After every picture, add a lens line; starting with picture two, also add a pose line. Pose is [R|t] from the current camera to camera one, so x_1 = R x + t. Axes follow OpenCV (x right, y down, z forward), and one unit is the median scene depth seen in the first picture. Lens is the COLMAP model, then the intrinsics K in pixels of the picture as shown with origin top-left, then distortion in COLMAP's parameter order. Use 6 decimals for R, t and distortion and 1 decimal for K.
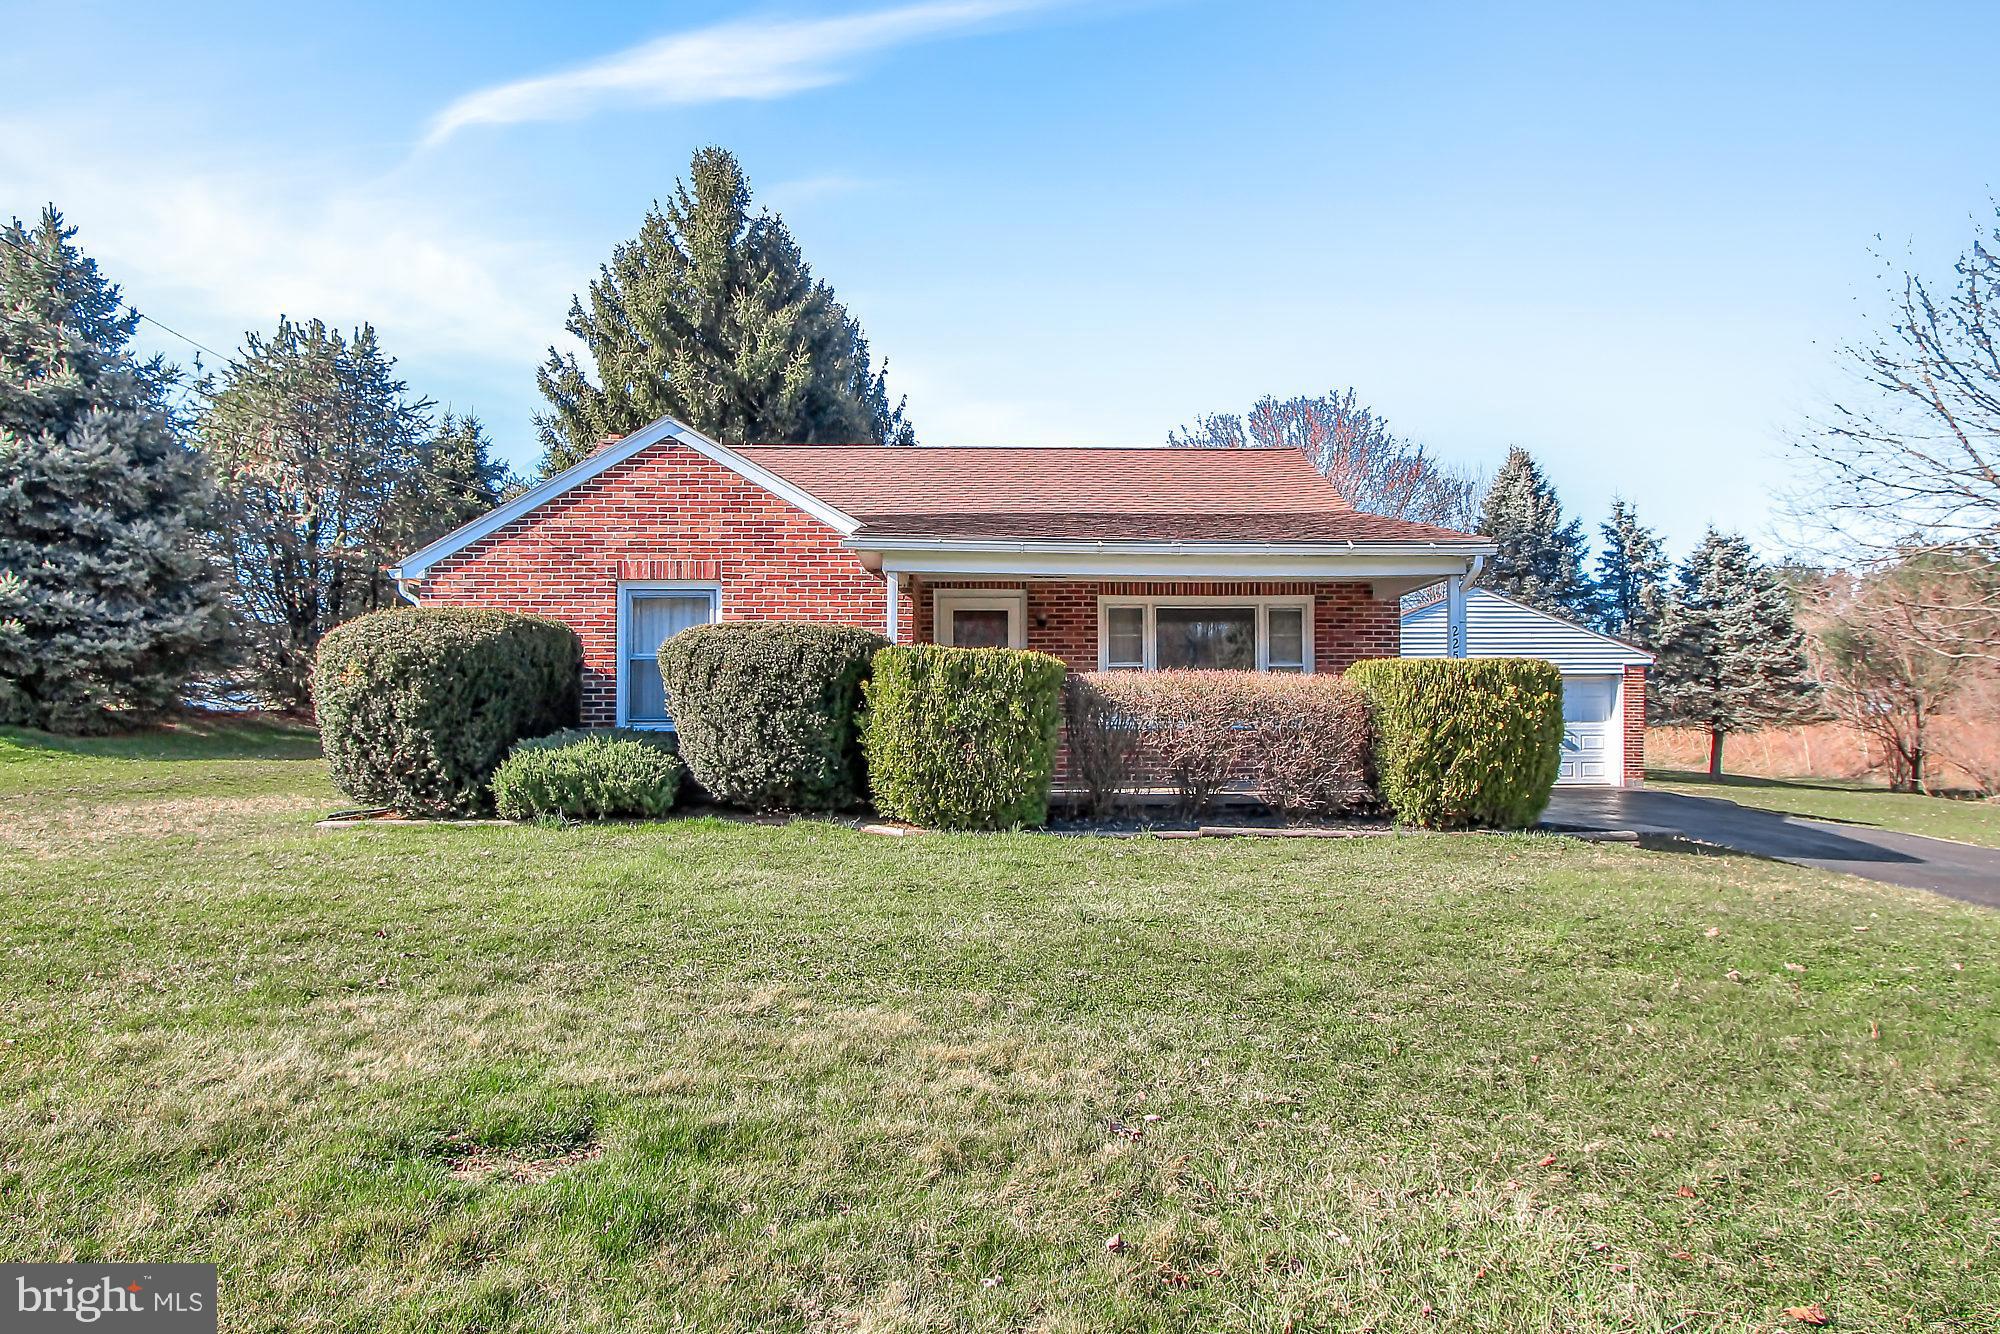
lens RADIAL K [[1237.5, 0, 1000.0], [0, 1237.5, 667.0], [0, 0, 1]] dist [-0.020524, -0.000894]
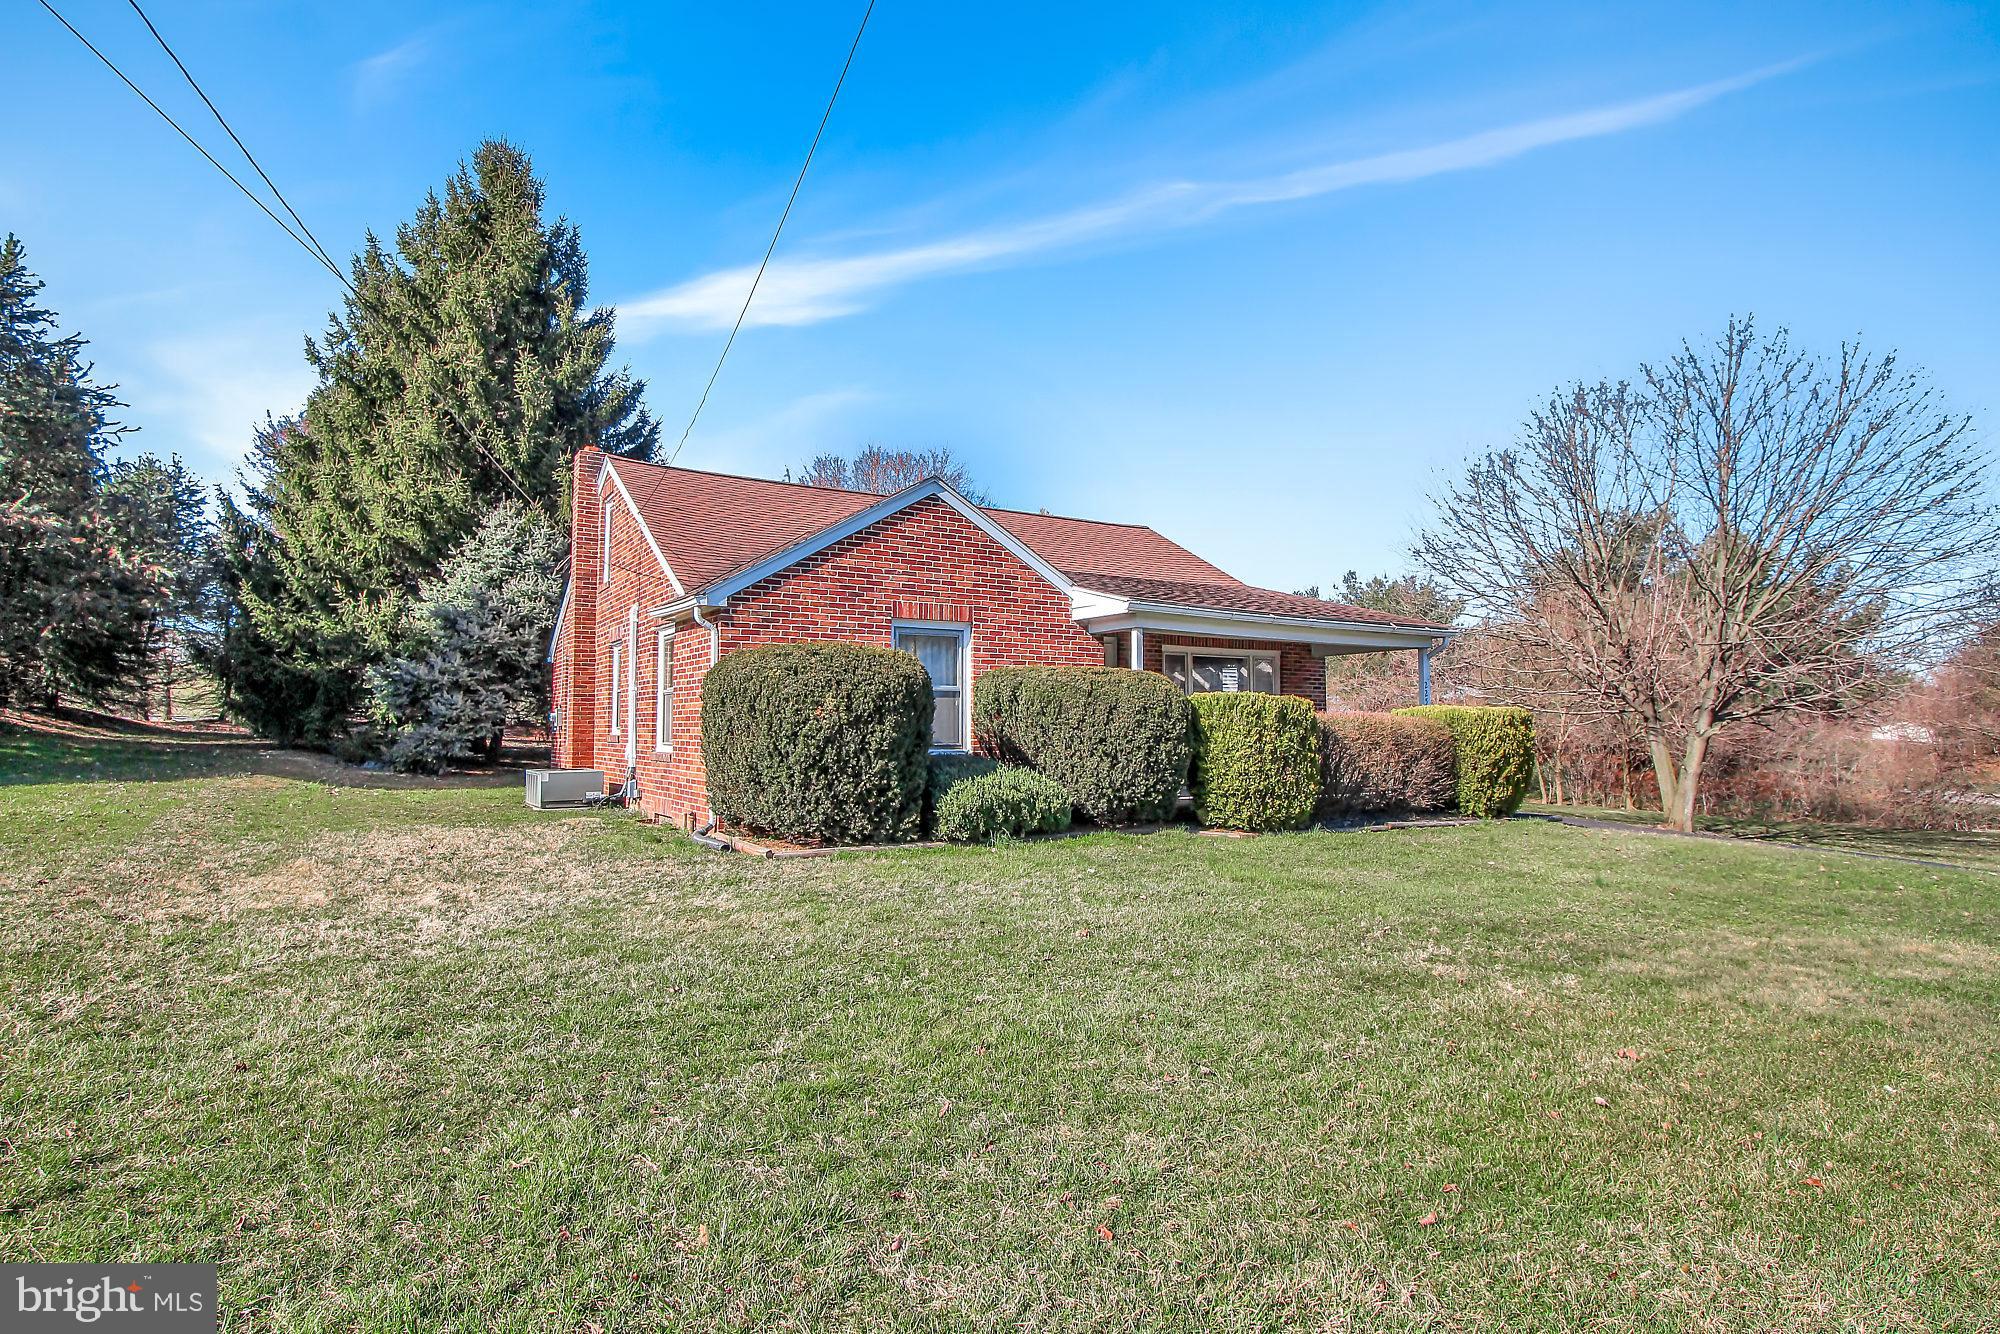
lens RADIAL K [[1120.8, 0, 995.0], [0, 1120.8, 616.5], [0, 0, 1]] dist [-0.004009, -0.001113]
pose [[0.858038, 0.054629, 0.510673, -0.889841], [-0.032655, 0.998118, -0.051905, -0.027245], [-0.512547, 0.027860, 0.858207, 0.106798]]
